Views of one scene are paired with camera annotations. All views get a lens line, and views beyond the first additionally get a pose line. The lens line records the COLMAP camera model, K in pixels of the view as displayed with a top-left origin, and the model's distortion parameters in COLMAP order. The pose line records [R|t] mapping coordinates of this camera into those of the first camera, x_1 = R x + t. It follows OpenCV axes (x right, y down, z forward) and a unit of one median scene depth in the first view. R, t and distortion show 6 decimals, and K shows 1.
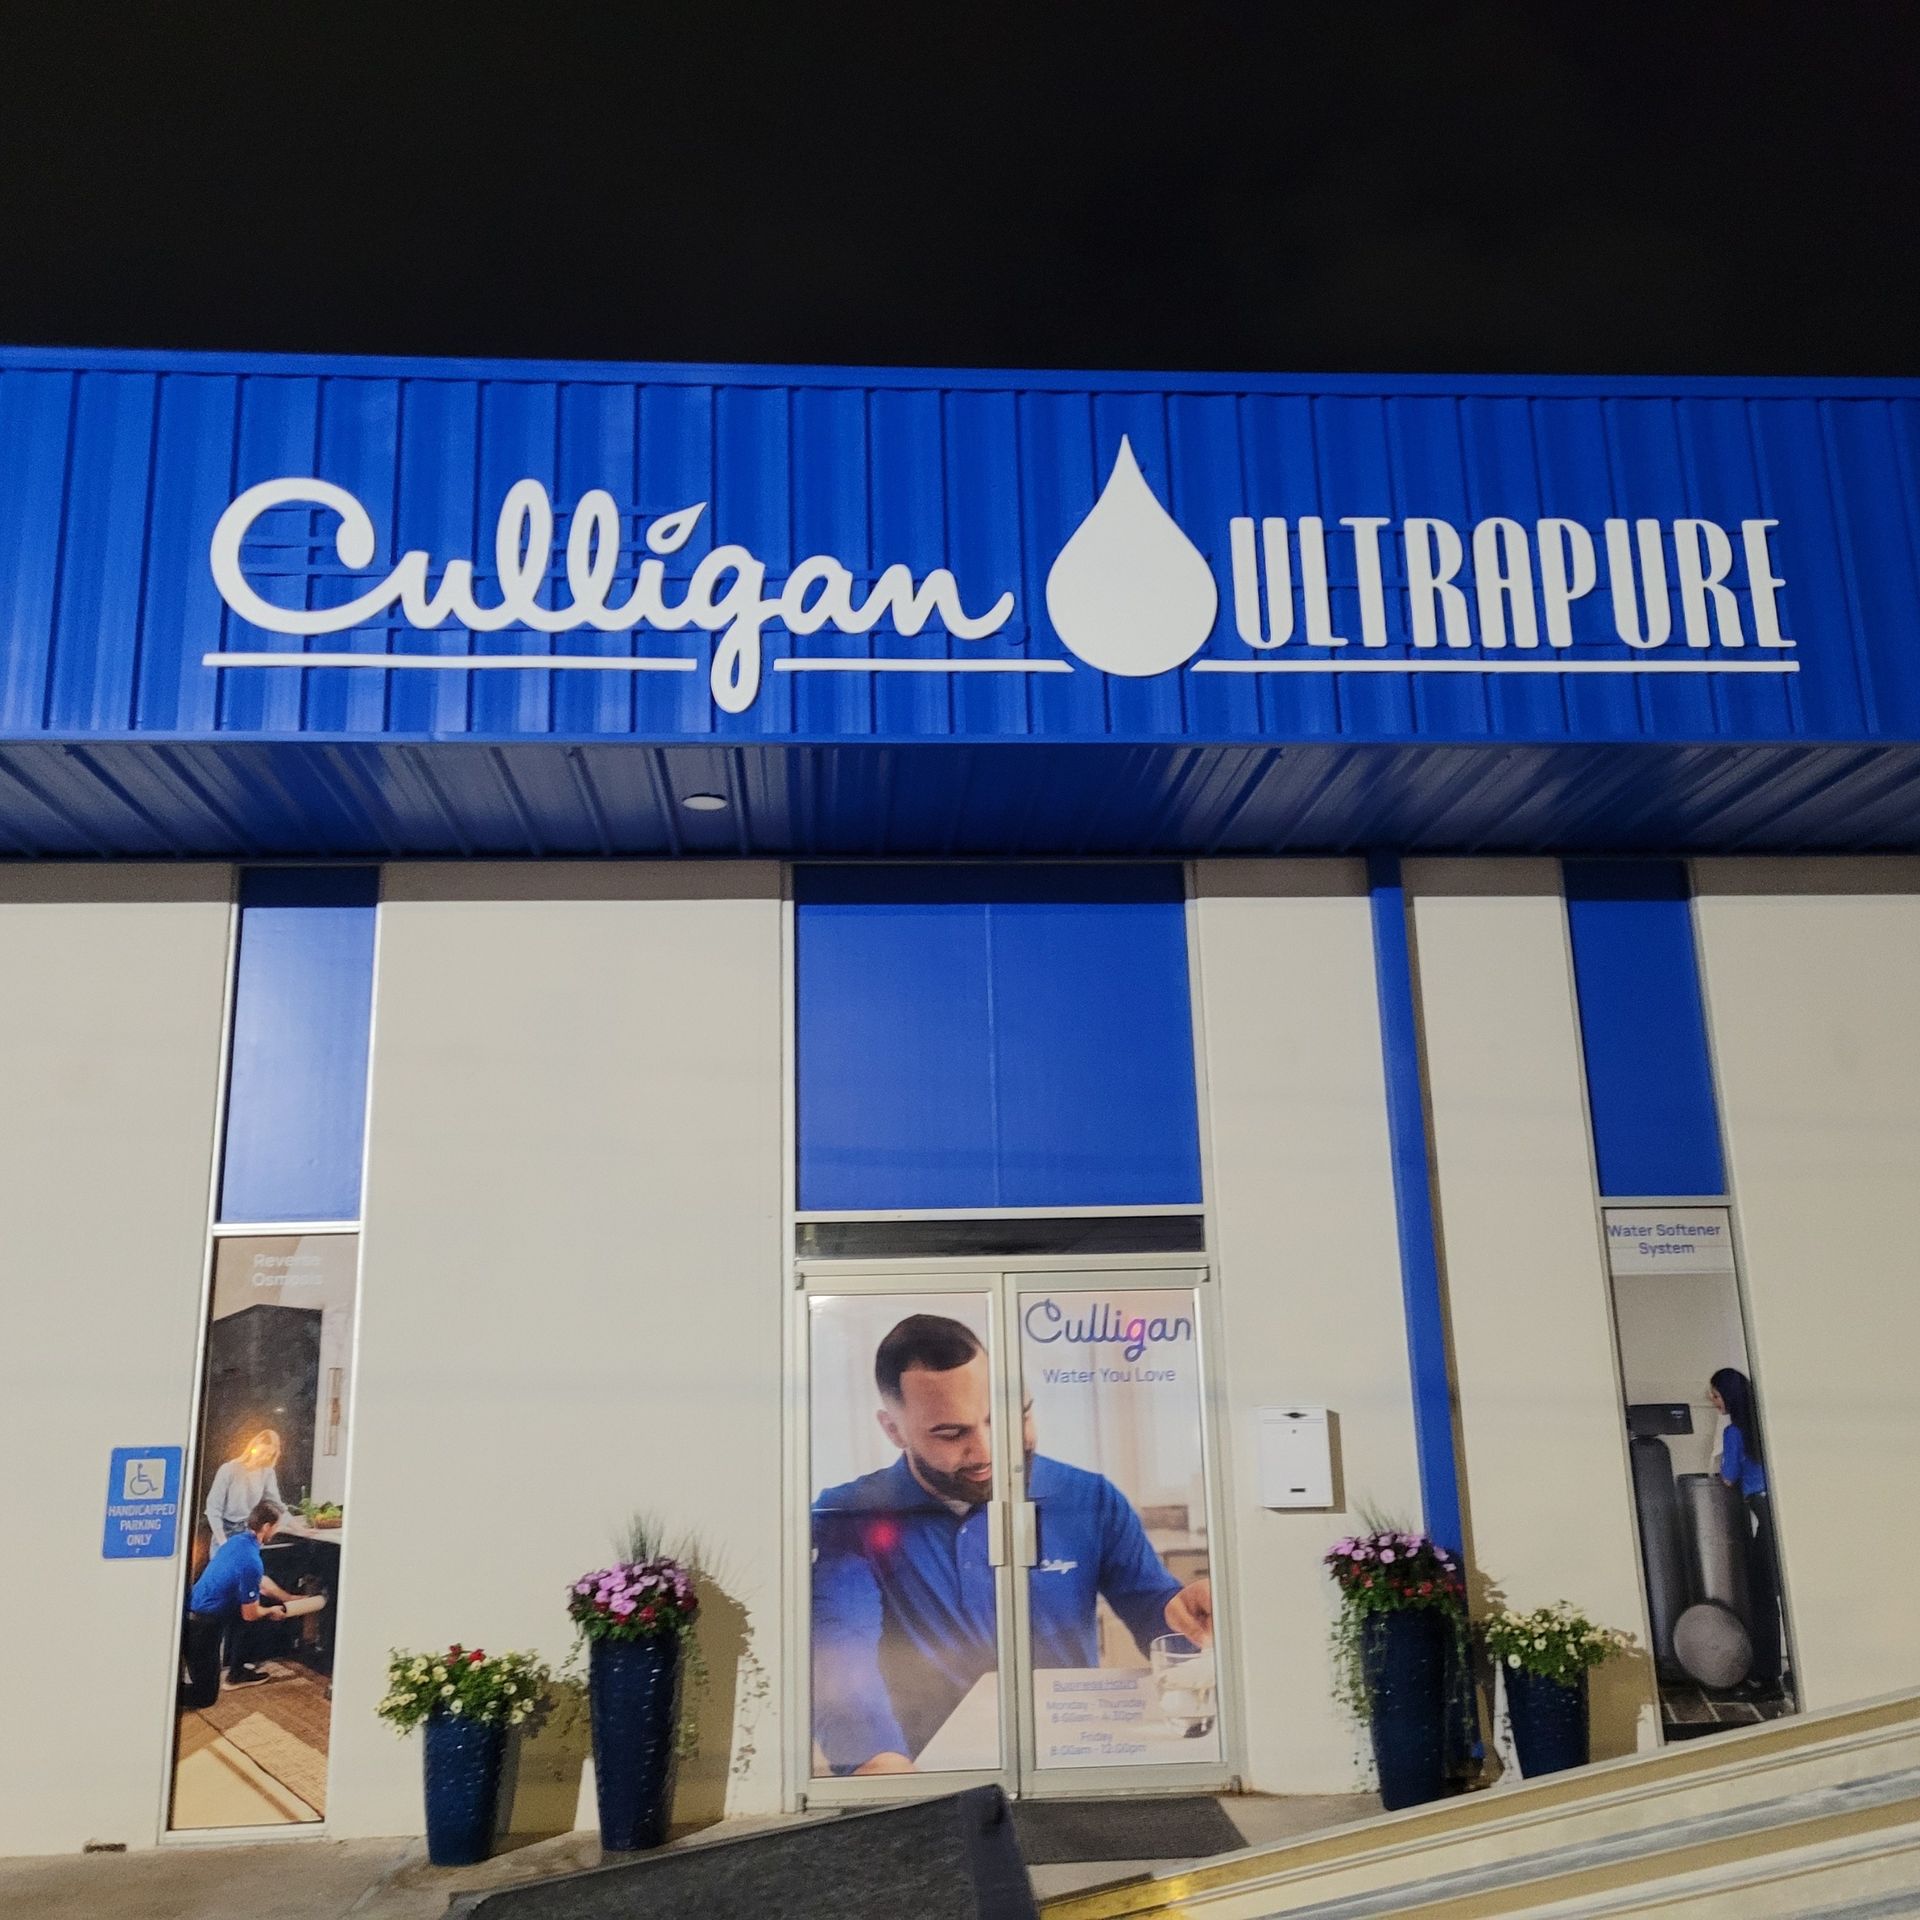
lens RADIAL K [[1910.4, 0, 951.6], [0, 1910.4, 937.0], [0, 0, 1]] dist [0.056112, -0.033252]
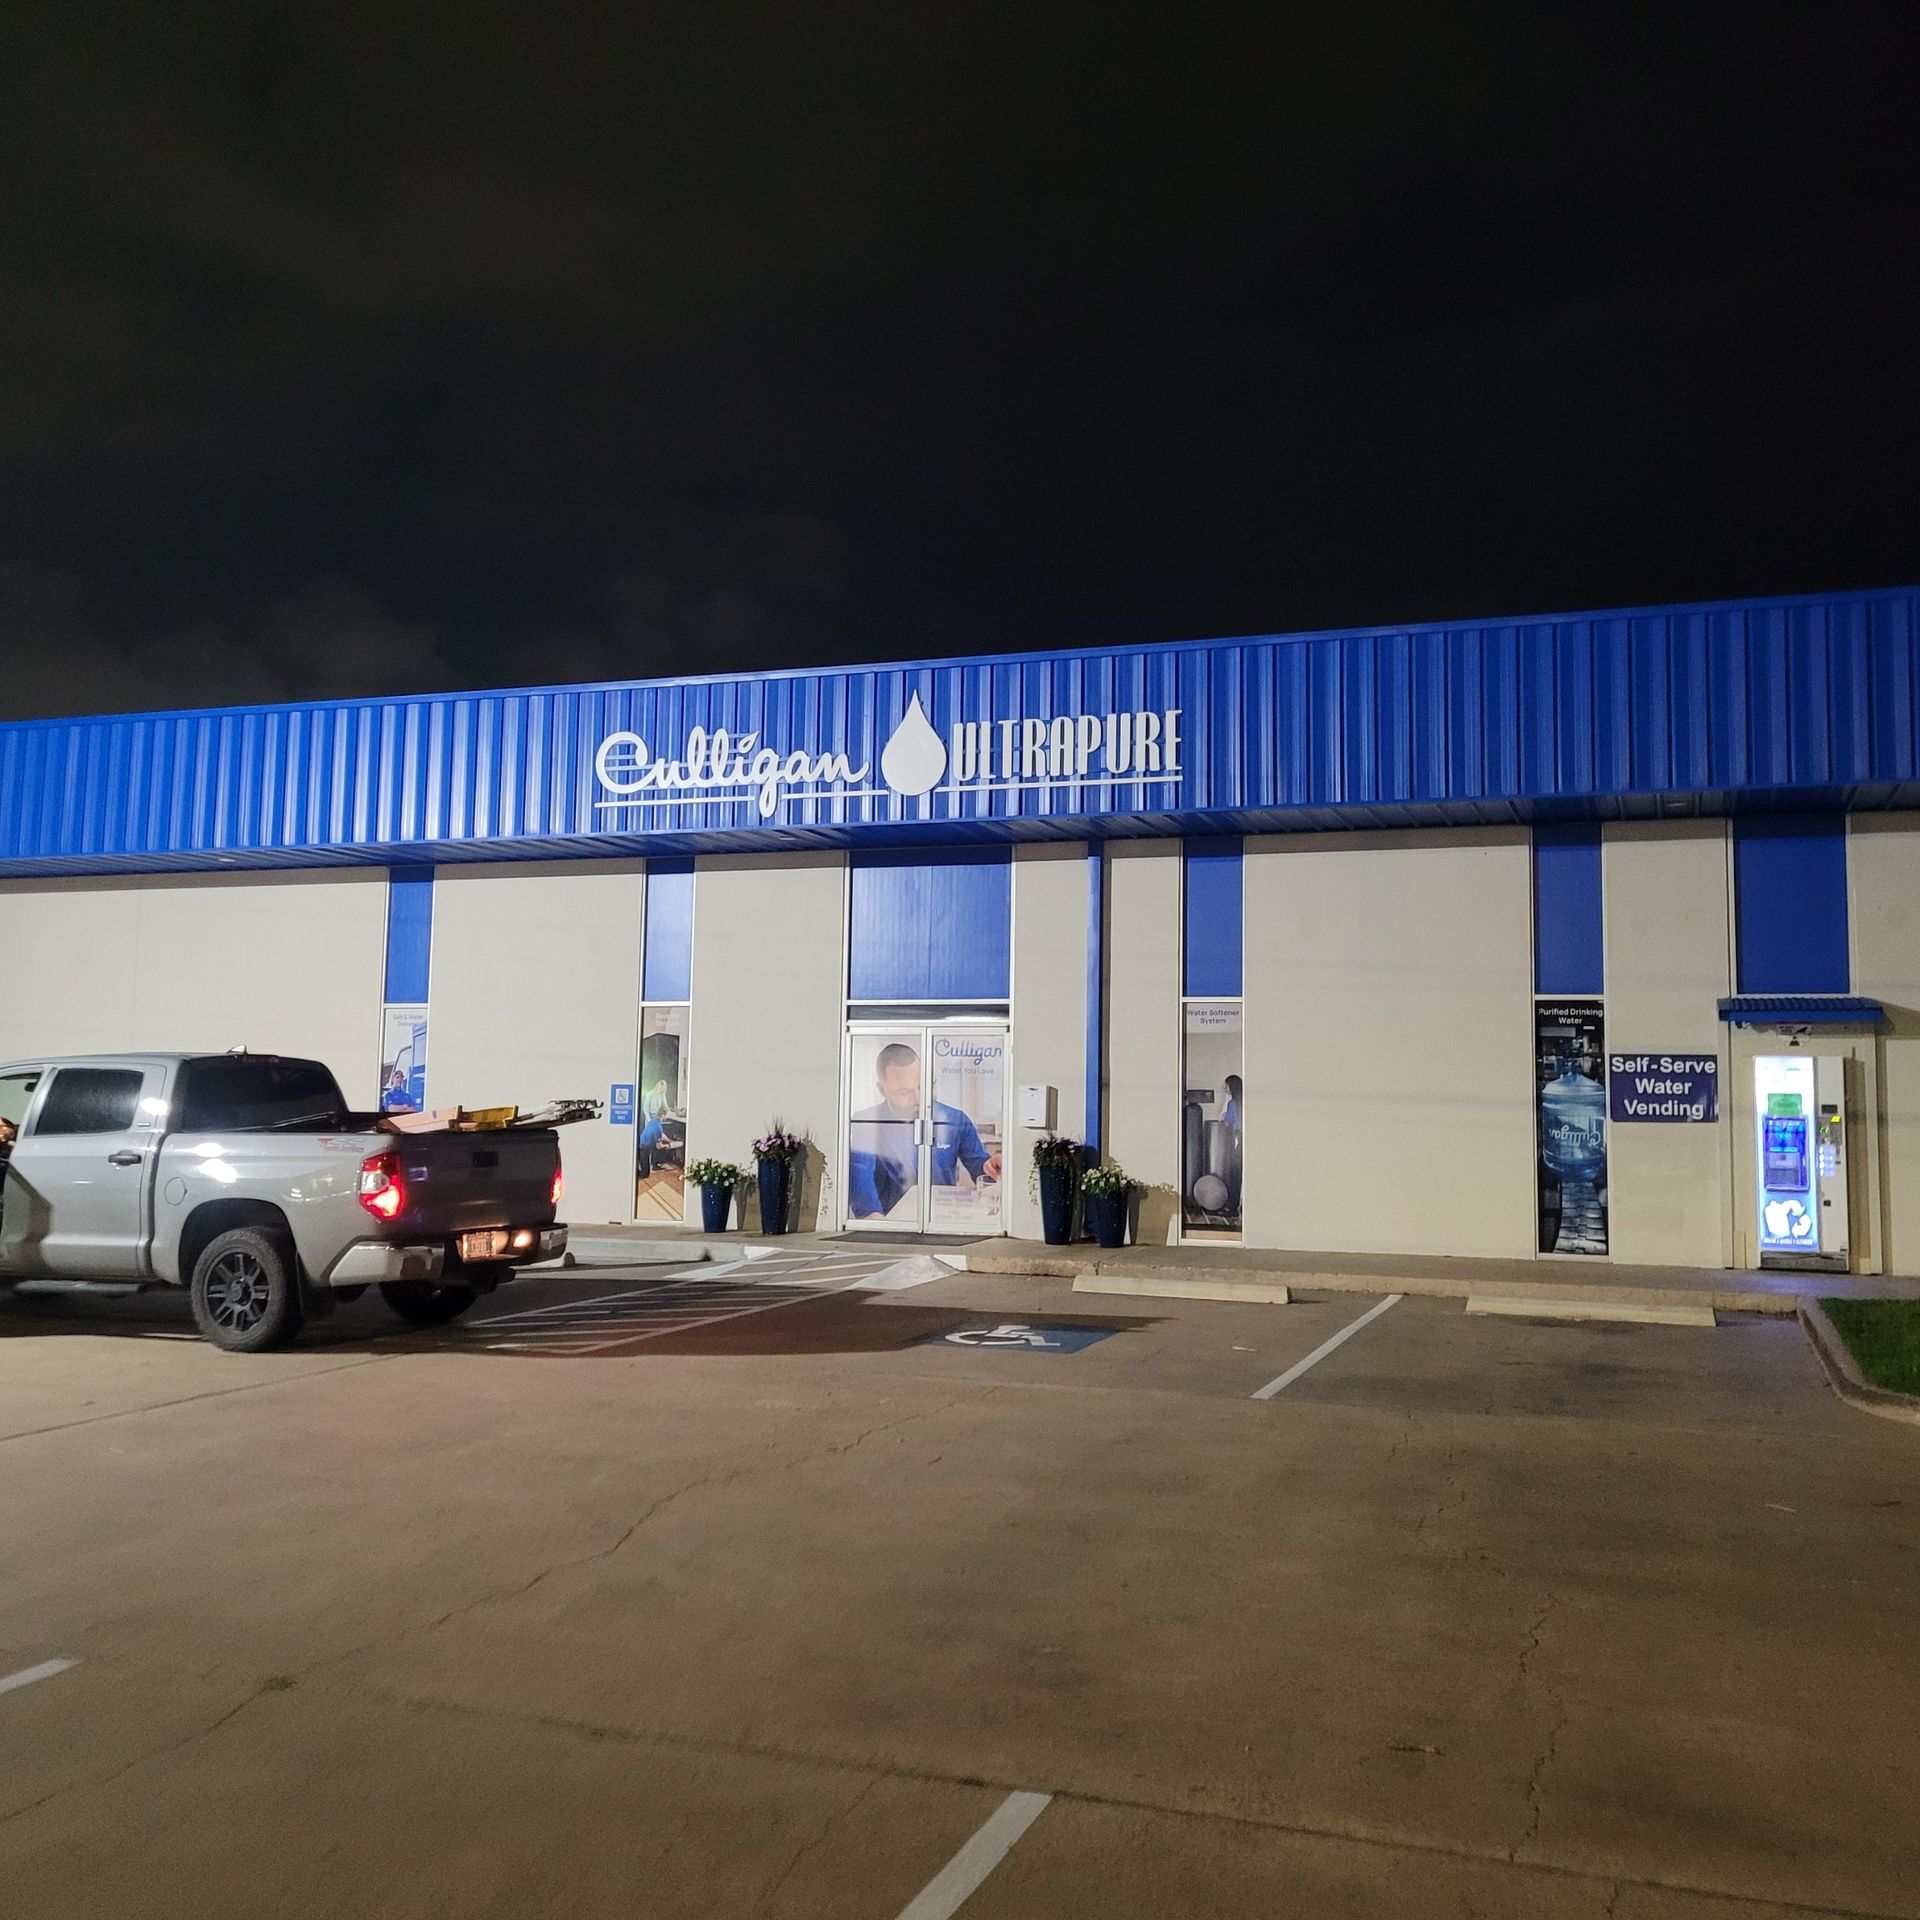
lens RADIAL K [[1910.4, 0, 951.6], [0, 1910.4, 937.0], [0, 0, 1]] dist [0.056112, -0.033252]
pose [[0.907750, 0.001803, -0.419508, 1.145805], [0.065307, 0.987192, 0.145557, -0.302861], [0.414397, -0.159527, 0.896006, -1.189869]]
